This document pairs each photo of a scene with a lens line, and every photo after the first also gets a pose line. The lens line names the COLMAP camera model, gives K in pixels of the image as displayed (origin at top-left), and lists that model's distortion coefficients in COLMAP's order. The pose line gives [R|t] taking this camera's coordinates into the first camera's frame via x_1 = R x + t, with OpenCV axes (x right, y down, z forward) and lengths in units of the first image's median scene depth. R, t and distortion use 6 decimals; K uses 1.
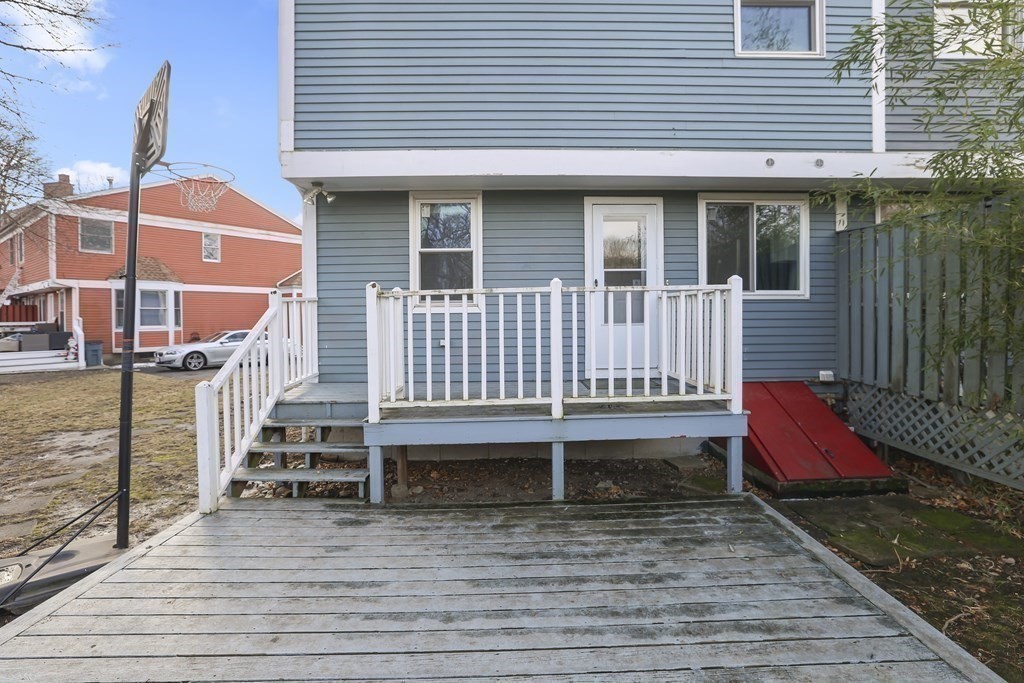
lens RADIAL K [[472.3, 0, 511.2], [0, 472.3, 312.9], [0, 0, 1]] dist [-0.034162, 0.010331]
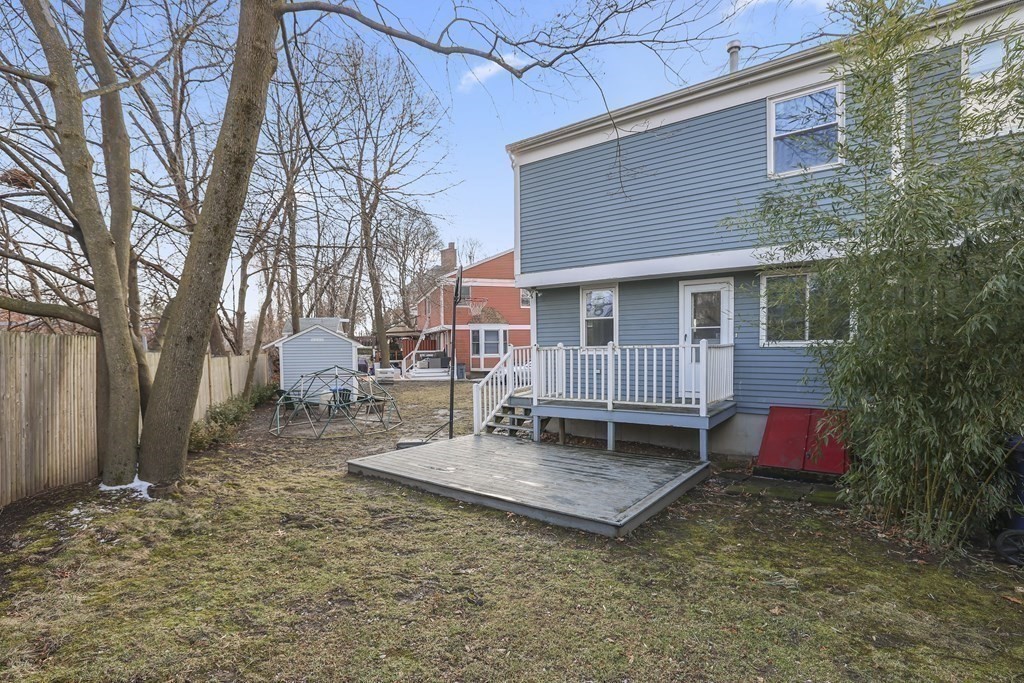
lens RADIAL K [[472.3, 0, 514.3], [0, 472.3, 341.7], [0, 0, 1]] dist [-0.034162, 0.010331]
pose [[0.800933, -0.003380, -0.598744, 0.915502], [0.007859, 0.999957, 0.004868, -0.080449], [0.598702, -0.008605, 0.800926, -0.816928]]
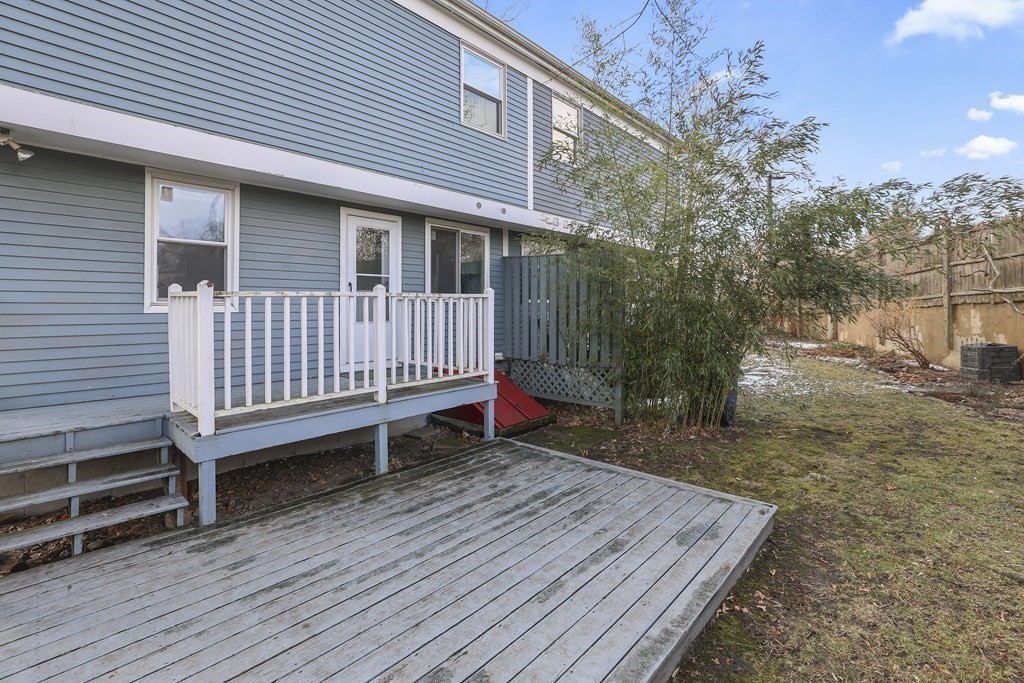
lens RADIAL K [[472.3, 0, 510.6], [0, 472.3, 290.3], [0, 0, 1]] dist [-0.034162, 0.010331]
pose [[0.685687, 0.034062, 0.727099, -0.506020], [-0.004665, 0.999090, -0.042404, -0.009809], [-0.727882, 0.025684, 0.685221, -0.045170]]
